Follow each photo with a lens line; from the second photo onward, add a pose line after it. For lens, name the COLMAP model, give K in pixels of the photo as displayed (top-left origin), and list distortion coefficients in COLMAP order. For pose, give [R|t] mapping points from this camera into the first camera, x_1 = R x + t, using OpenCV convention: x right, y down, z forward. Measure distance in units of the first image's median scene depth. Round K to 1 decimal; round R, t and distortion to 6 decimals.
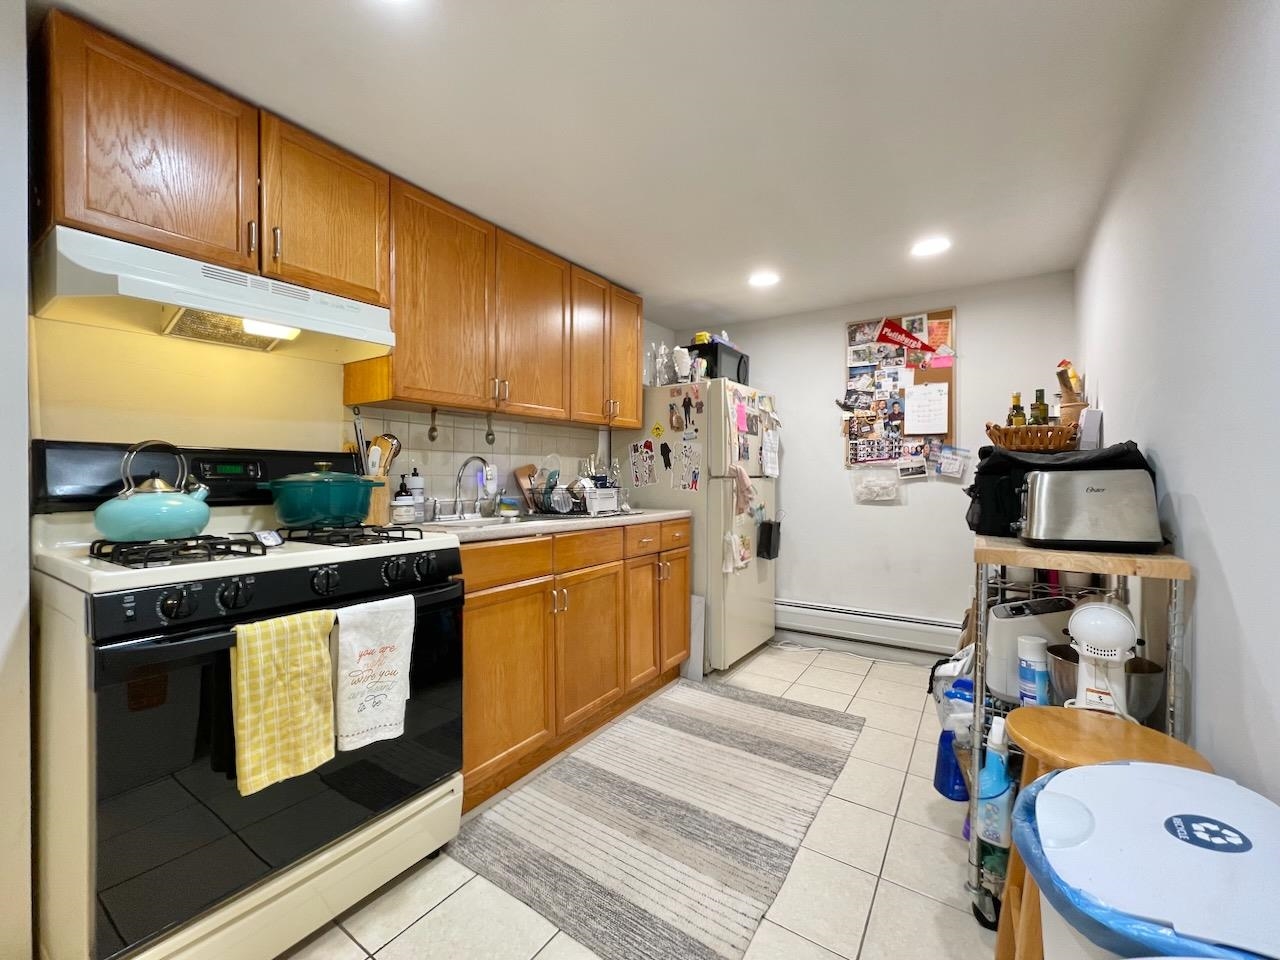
lens RADIAL K [[515.6, 0, 639.8], [0, 515.6, 475.1], [0, 0, 1]] dist [-0.002550, -0.000148]
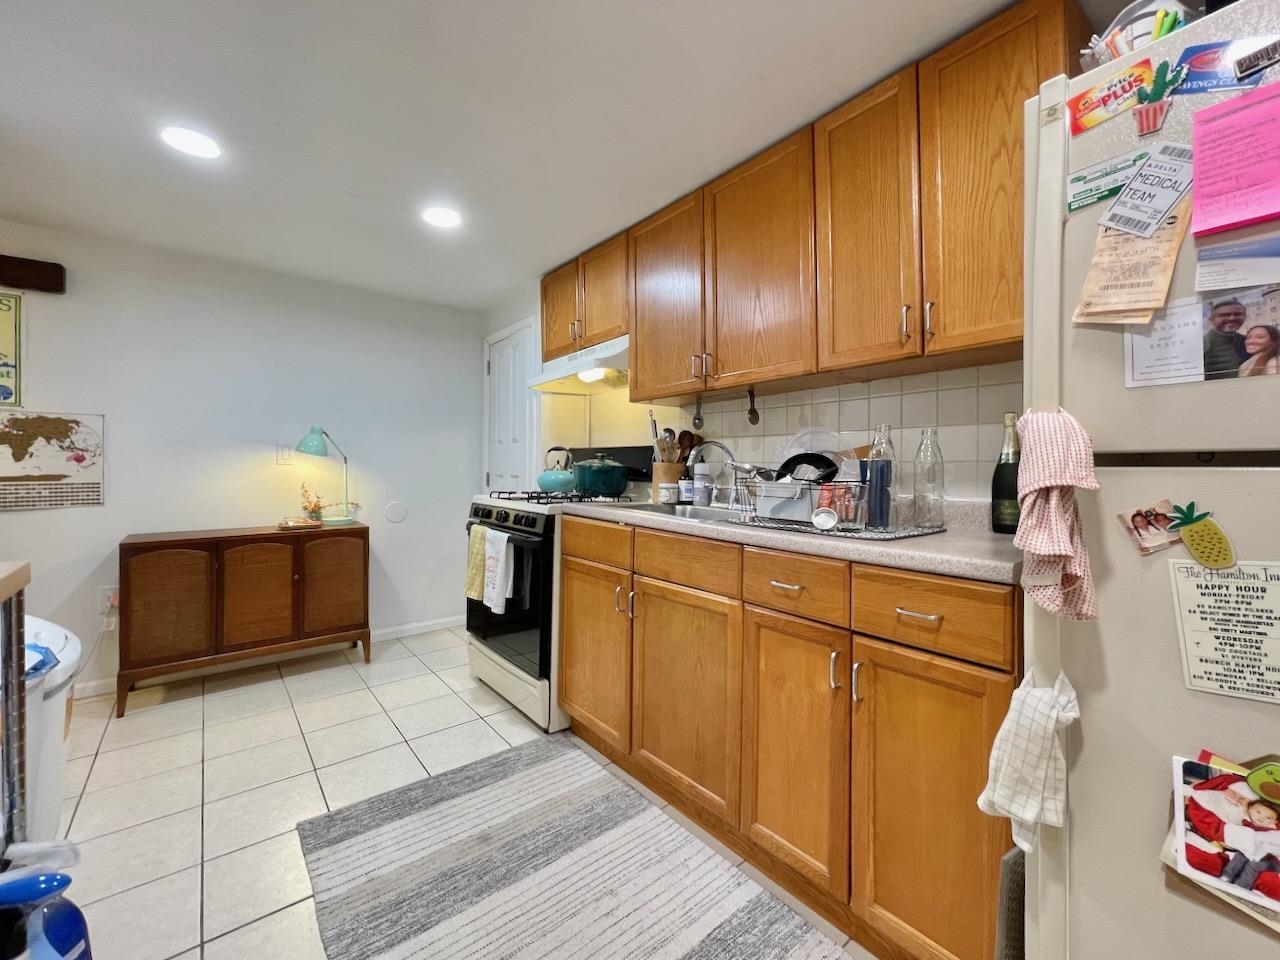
lens RADIAL K [[525.3, 0, 634.7], [0, 525.3, 463.2], [0, 0, 1]] dist [-0.001483, -0.000016]
pose [[-0.293313, -0.009922, -0.955965, 0.716770], [-0.003724, 0.999950, -0.009236, 0.014401], [0.956009, 0.000851, -0.293335, 1.302660]]
